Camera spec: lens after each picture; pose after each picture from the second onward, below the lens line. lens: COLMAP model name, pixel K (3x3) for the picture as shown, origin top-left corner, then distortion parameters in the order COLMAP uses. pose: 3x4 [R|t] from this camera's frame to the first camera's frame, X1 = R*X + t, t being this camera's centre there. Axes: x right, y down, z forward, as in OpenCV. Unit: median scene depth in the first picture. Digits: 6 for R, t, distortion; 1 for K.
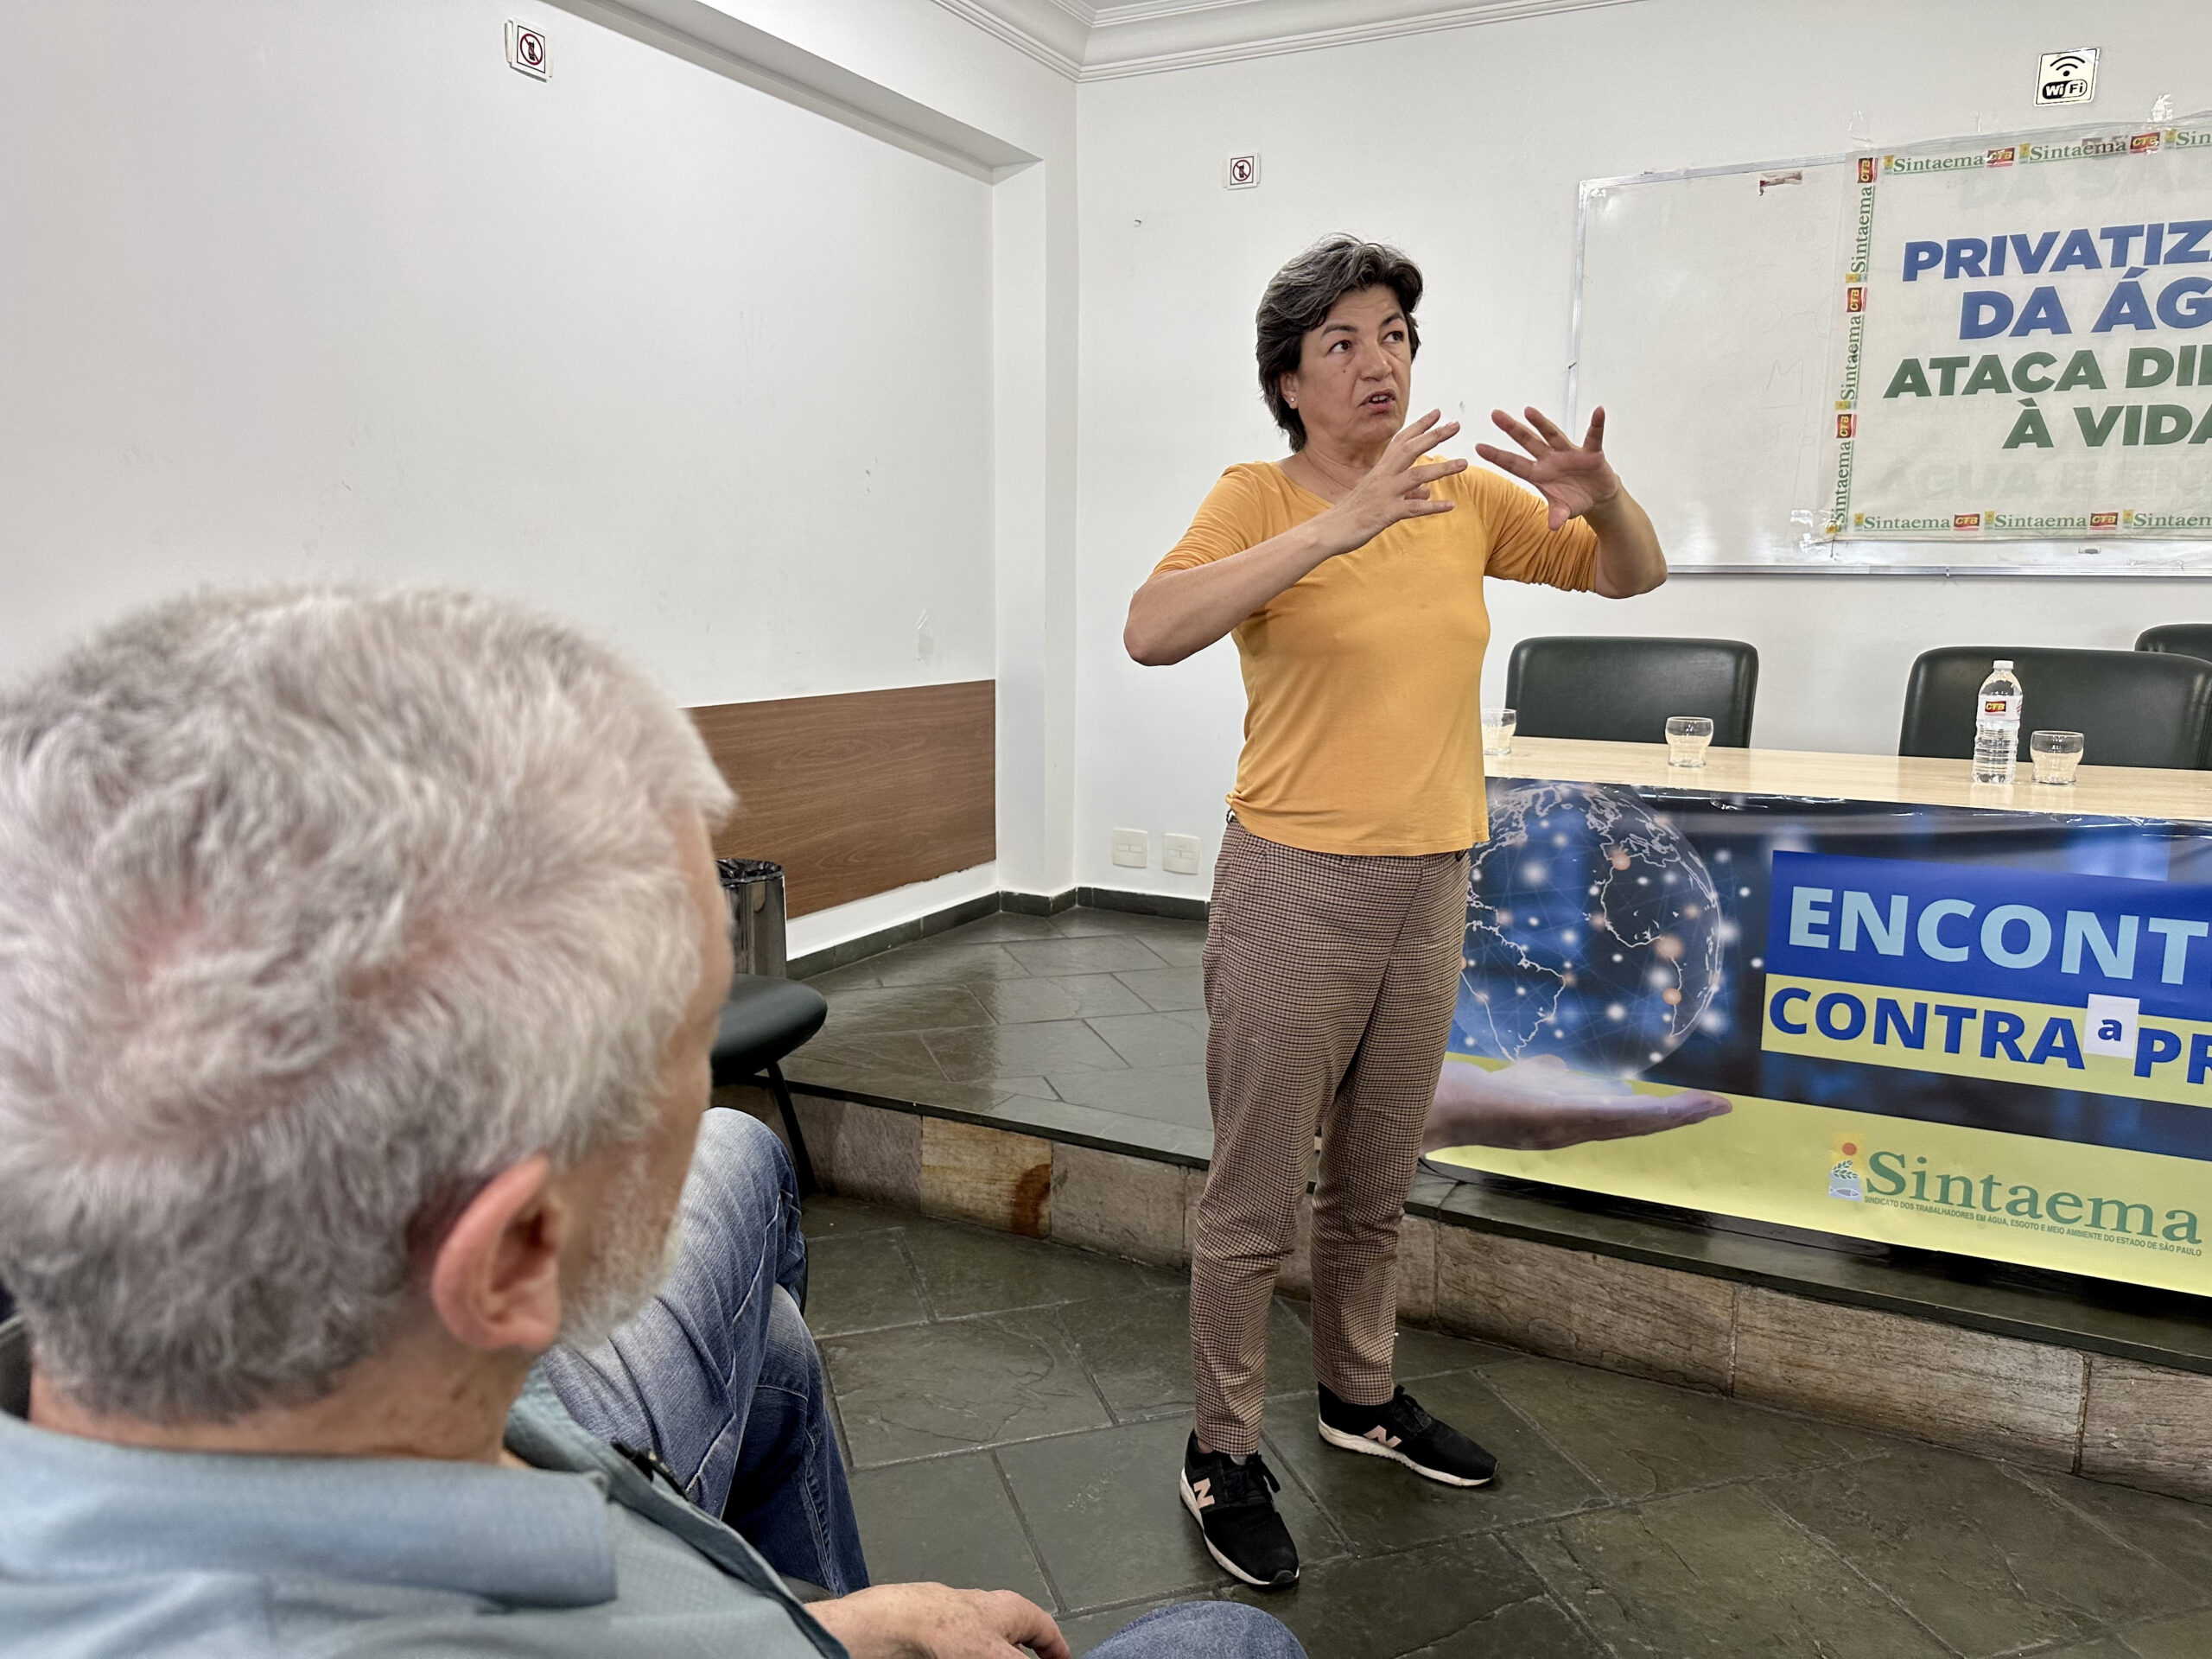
lens RADIAL K [[1581.1, 0, 1088.2], [0, 1581.1, 808.7], [0, 0, 1]] dist [0.024309, -0.048018]
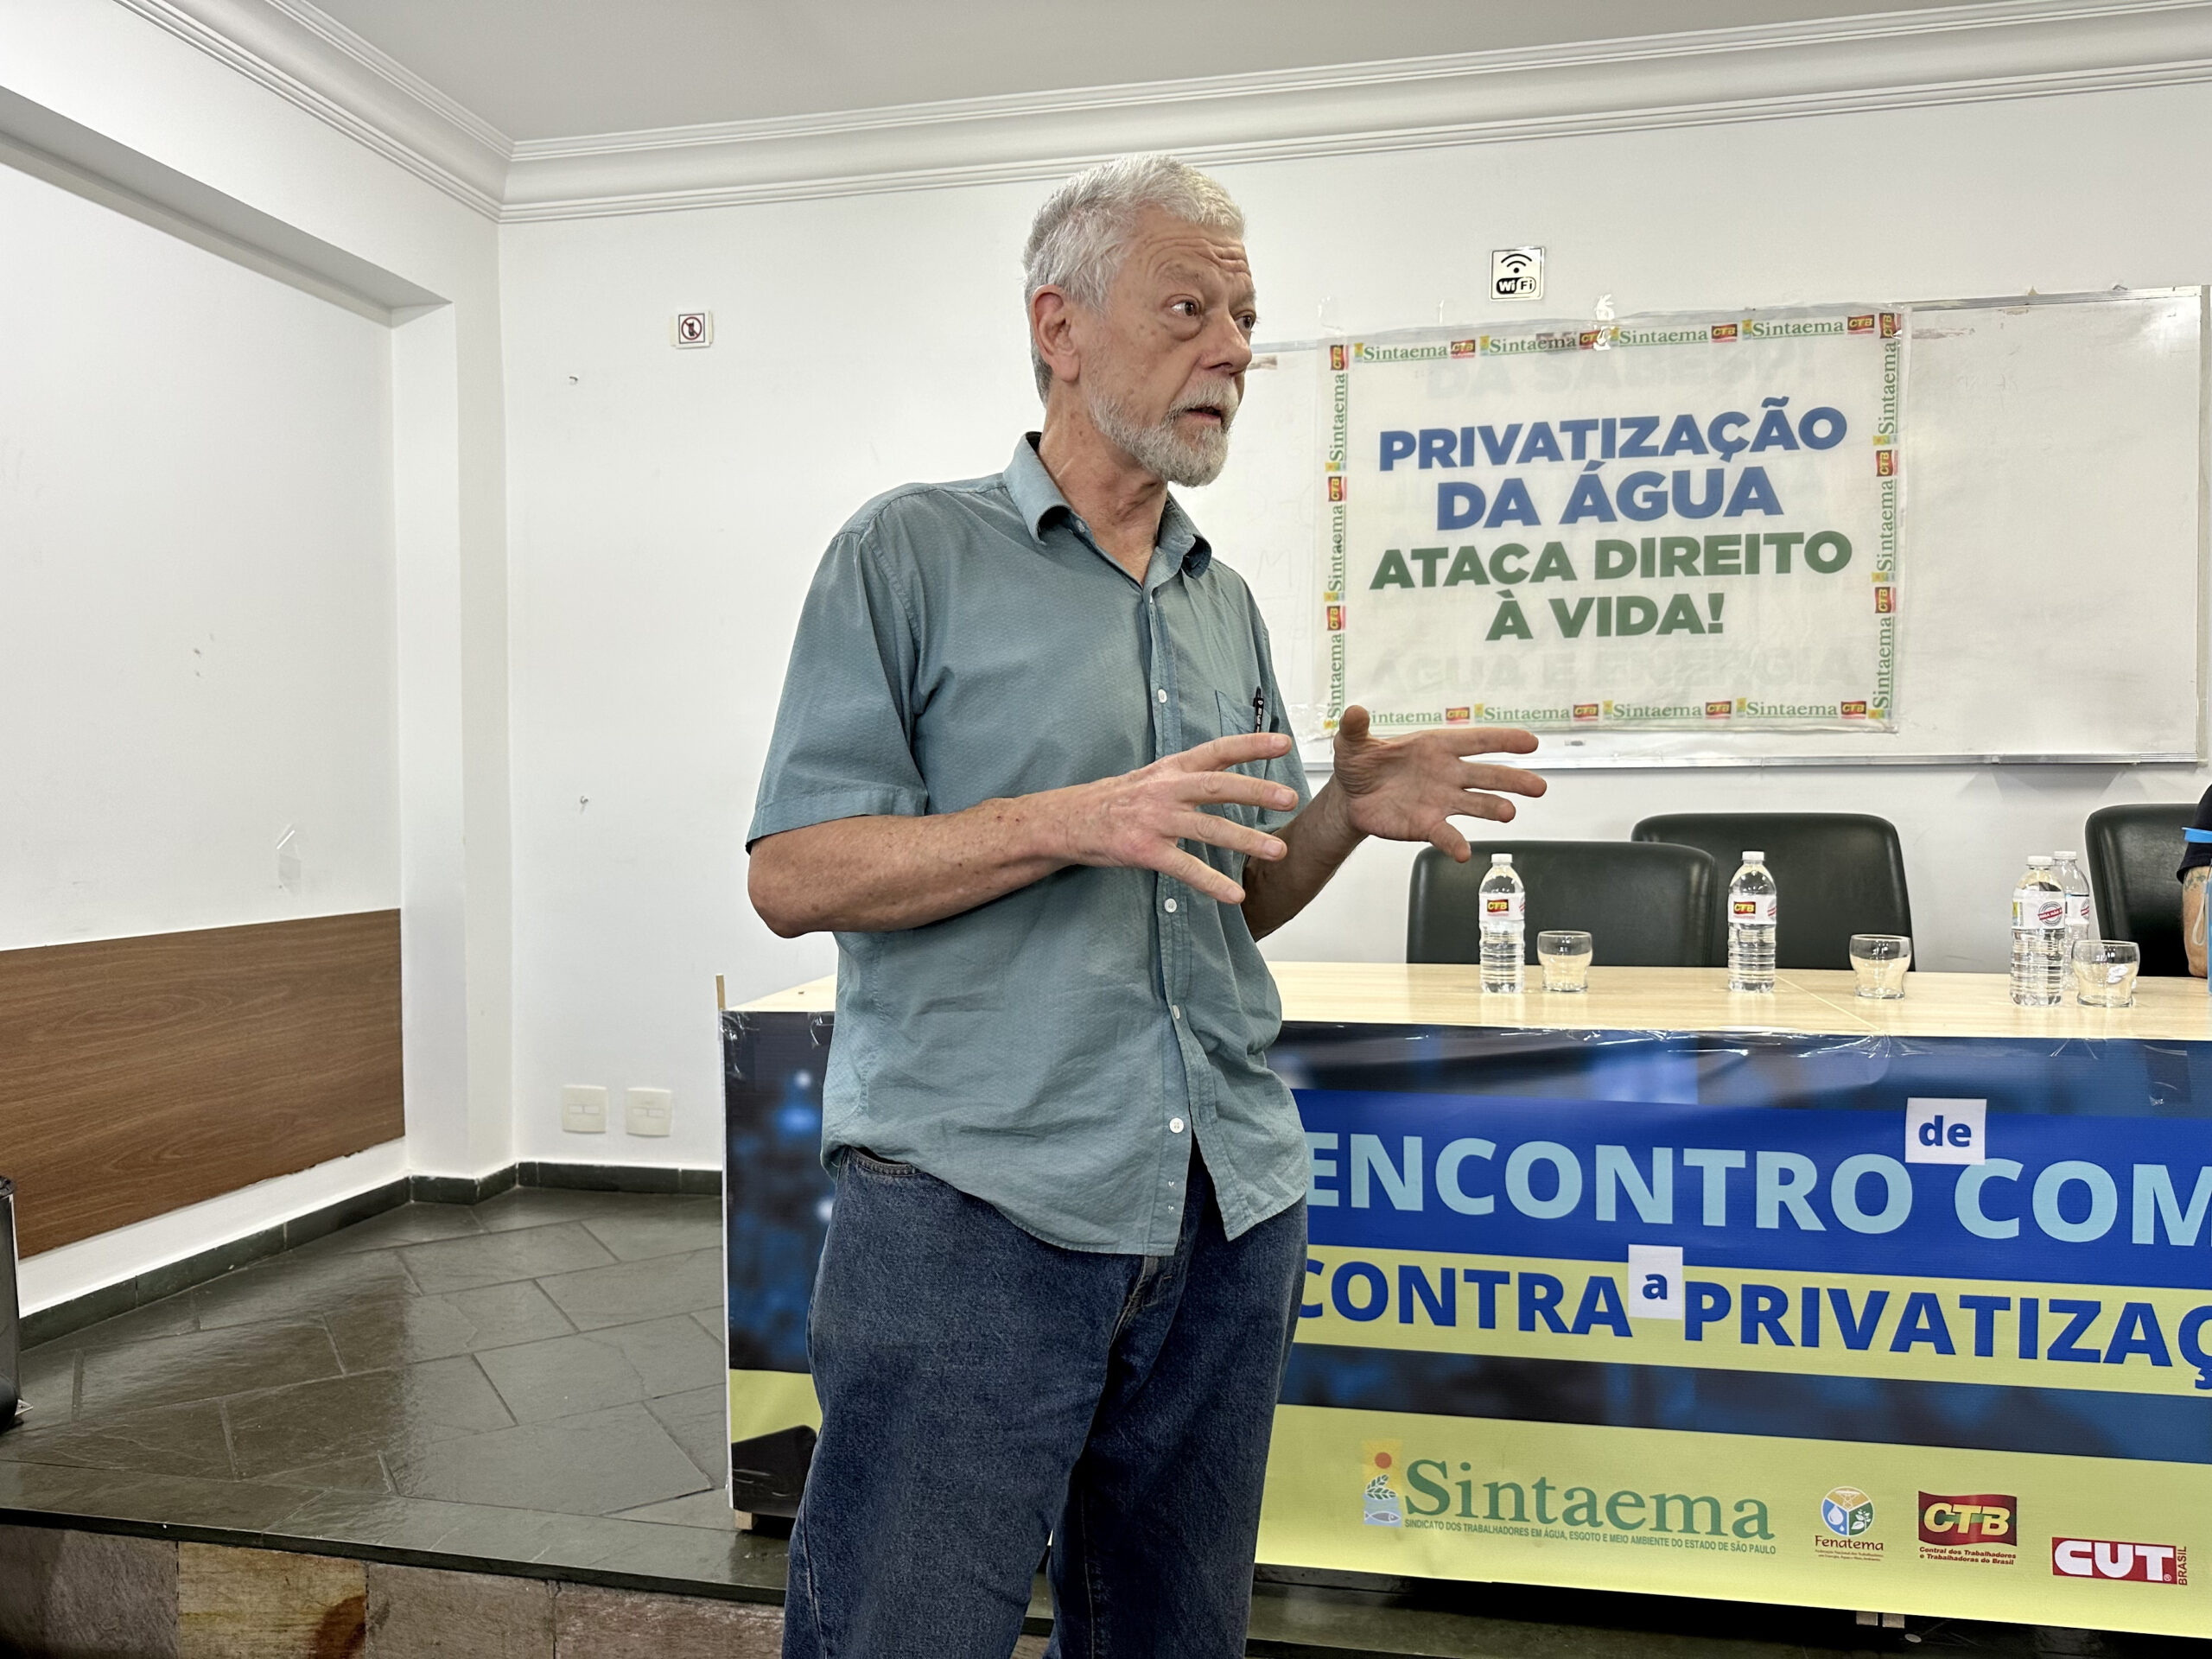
lens RADIAL K [[1566.7, 0, 1132.8], [0, 1566.7, 831.7], [0, 0, 1]] dist [0.037160, -0.069851]
pose [[0.958442, -0.019953, 0.284589, 0.126430], [0.054947, 0.991785, -0.115517, -0.015728], [-0.279946, 0.126353, 0.951664, 0.216600]]
